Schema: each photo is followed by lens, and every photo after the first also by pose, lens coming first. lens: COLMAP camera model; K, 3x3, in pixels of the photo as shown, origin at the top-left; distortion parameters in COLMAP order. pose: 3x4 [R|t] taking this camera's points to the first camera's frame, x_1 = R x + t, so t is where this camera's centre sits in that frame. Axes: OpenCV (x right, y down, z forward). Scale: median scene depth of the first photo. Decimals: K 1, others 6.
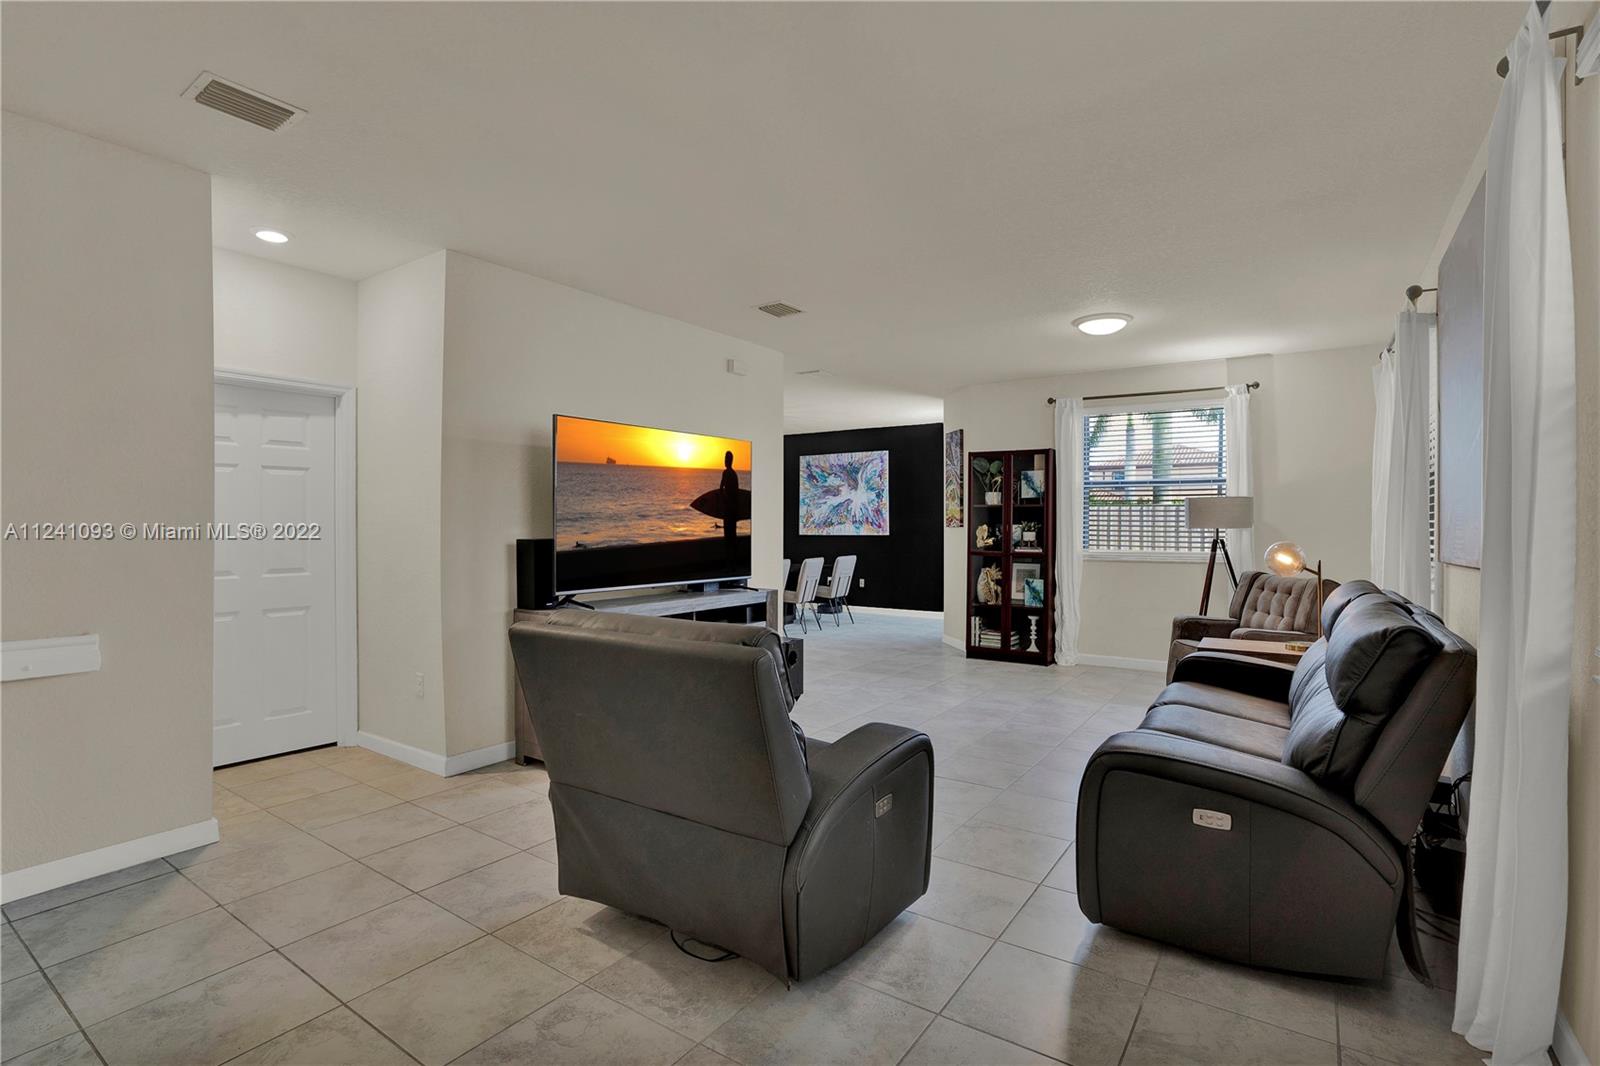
lens RADIAL K [[749.8, 0, 816.4], [0, 749.8, 543.5], [0, 0, 1]] dist [-0.050924, 0.014956]
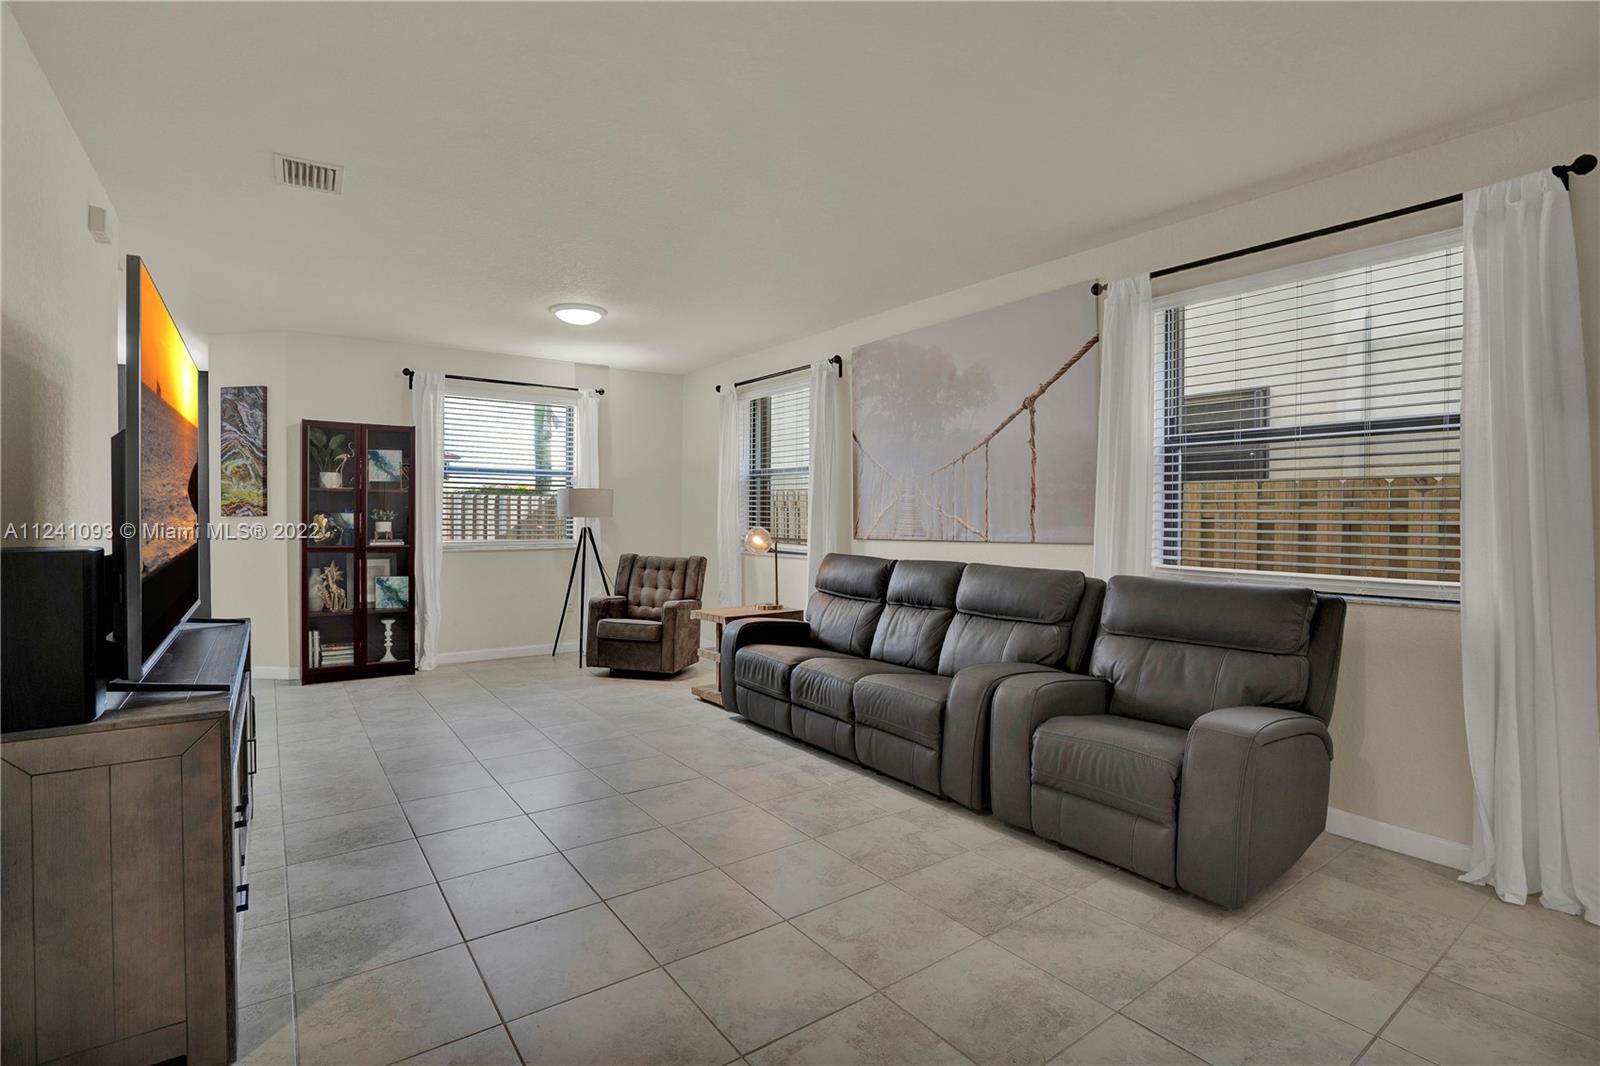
lens RADIAL K [[749.8, 0, 773.8], [0, 749.8, 532.6], [0, 0, 1]] dist [-0.050924, 0.014956]
pose [[0.382877, -0.022178, 0.923533, -0.326685], [0.019484, 0.999683, 0.015929, -0.008024], [-0.923594, 0.011896, 0.383188, 0.268818]]
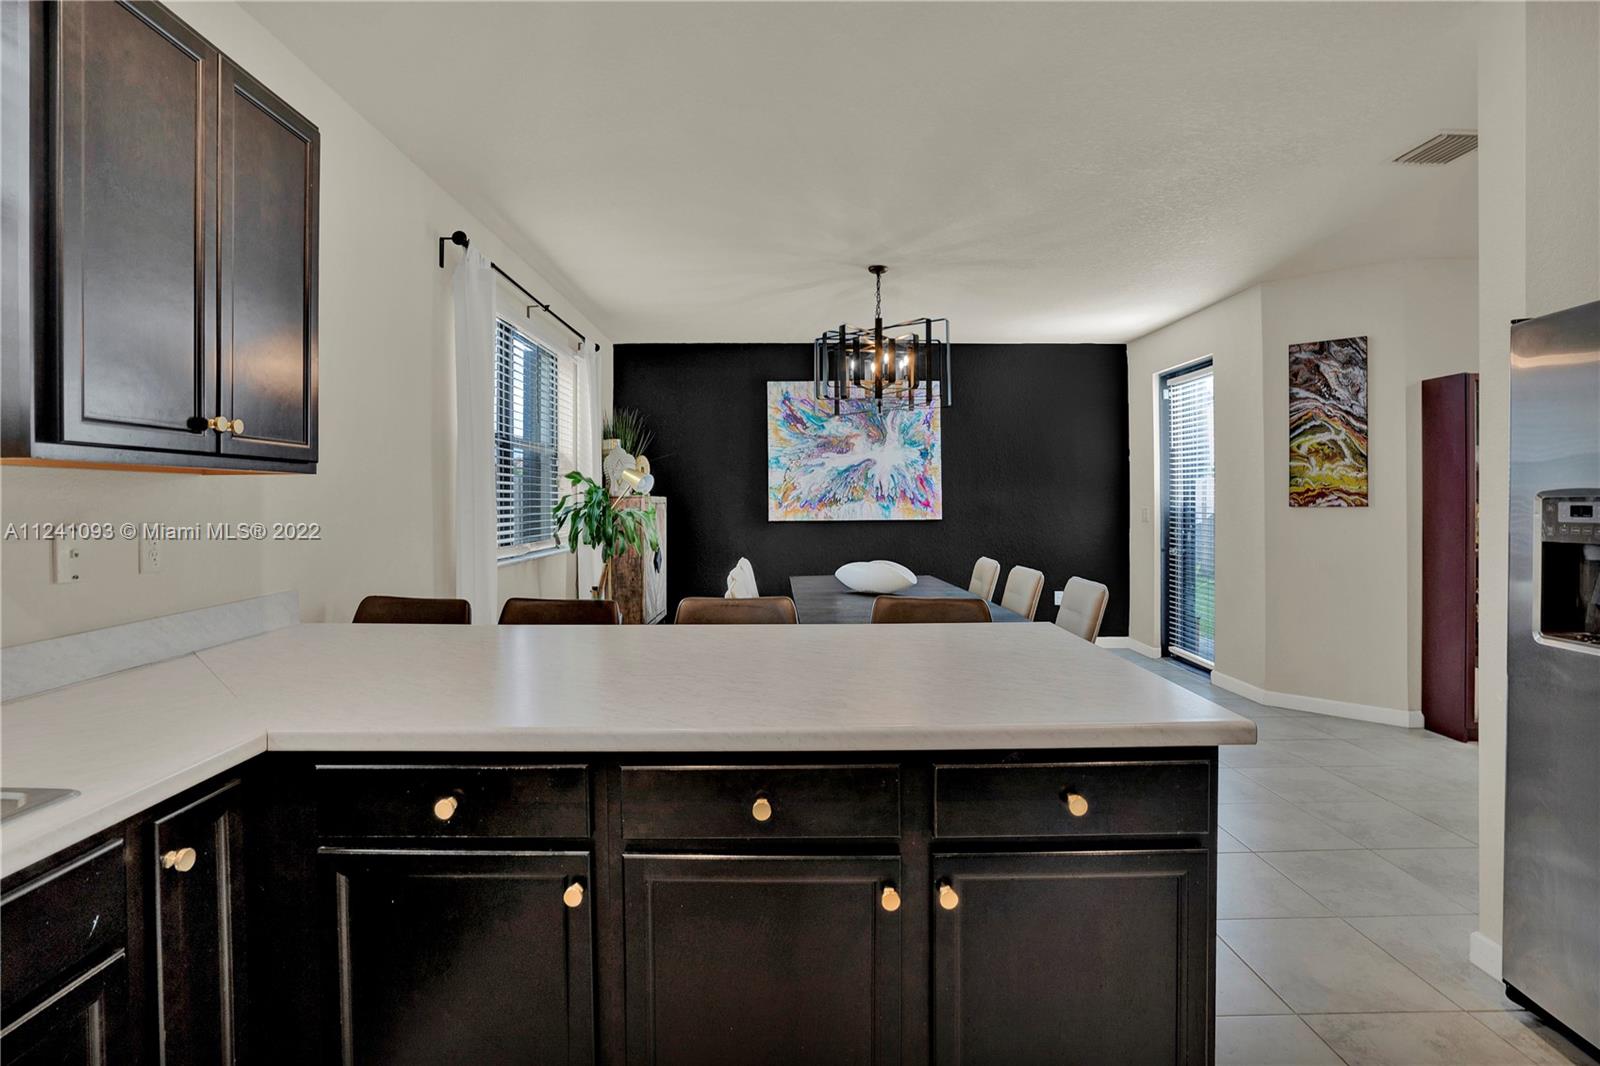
lens RADIAL K [[749.8, 0, 797.6], [0, 749.8, 501.4], [0, 0, 1]] dist [-0.050924, 0.014956]
pose [[0.832316, -0.002394, 0.554296, -0.530654], [0.015154, 0.999715, -0.018438, -0.025209], [-0.554094, 0.023746, 0.832116, 0.861456]]
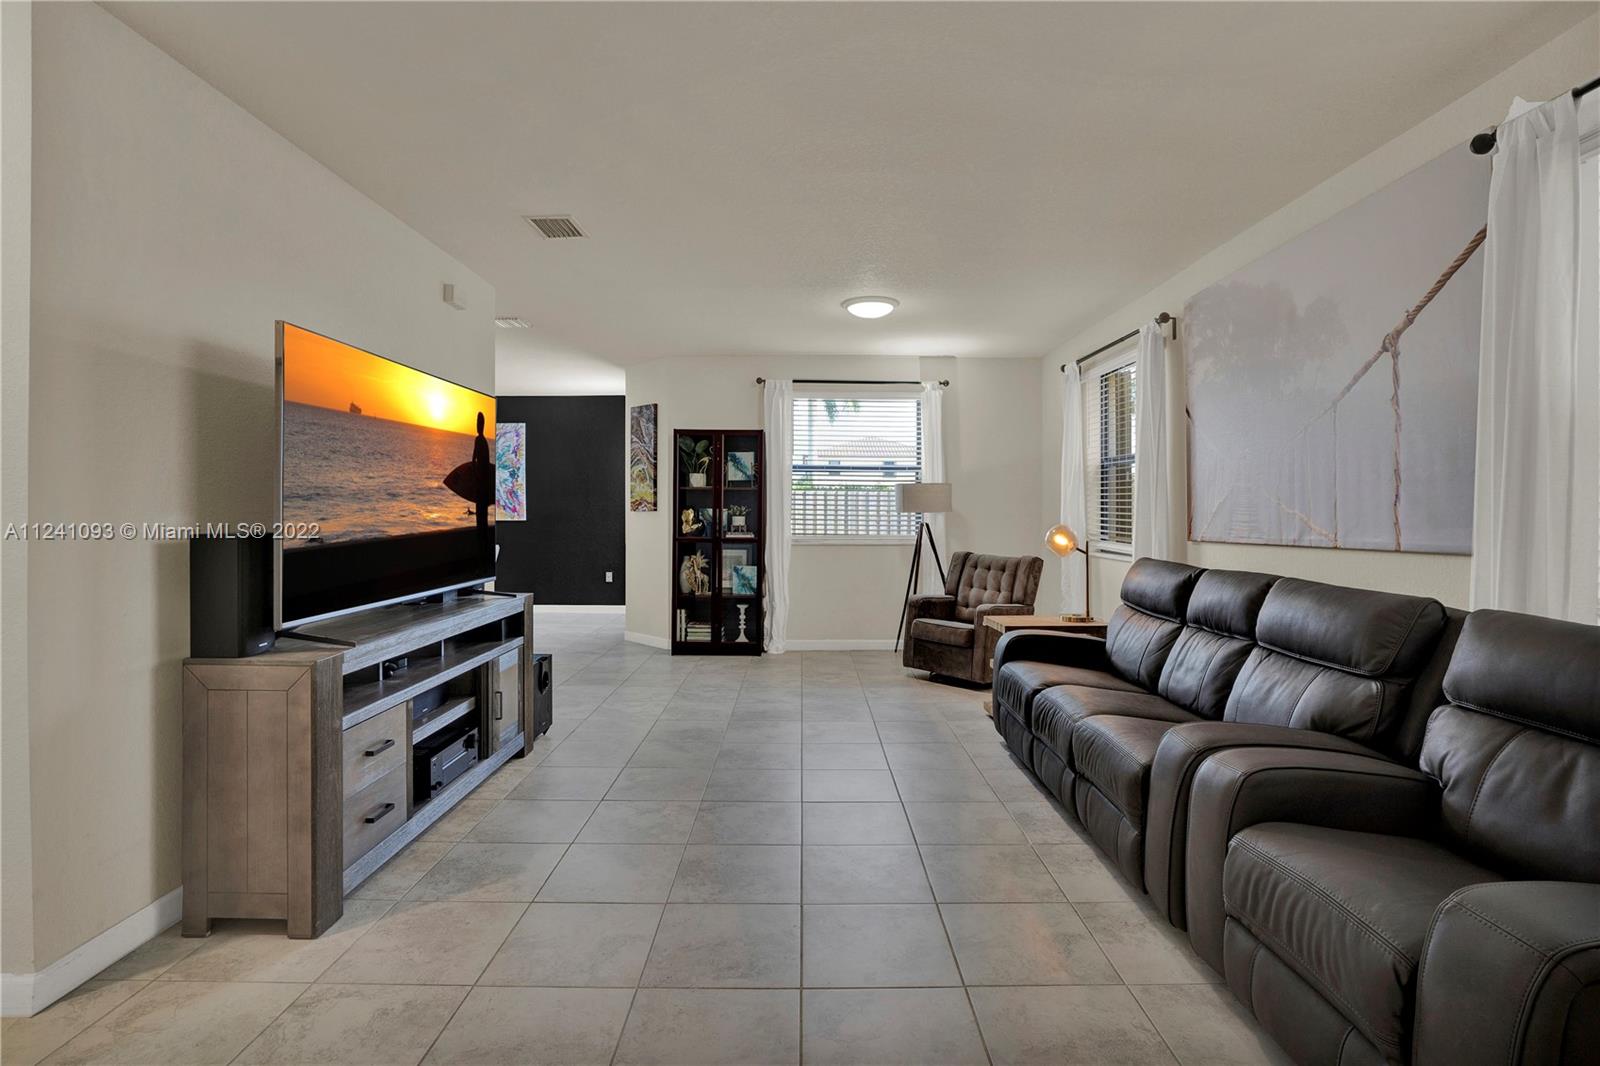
lens RADIAL K [[749.8, 0, 797.7], [0, 749.8, 511.3], [0, 0, 1]] dist [-0.050924, 0.014956]
pose [[0.834954, -0.000562, 0.550320, -0.180183], [0.011986, 0.999781, -0.017165, -0.004775], [-0.550189, 0.020928, 0.834778, 0.161117]]
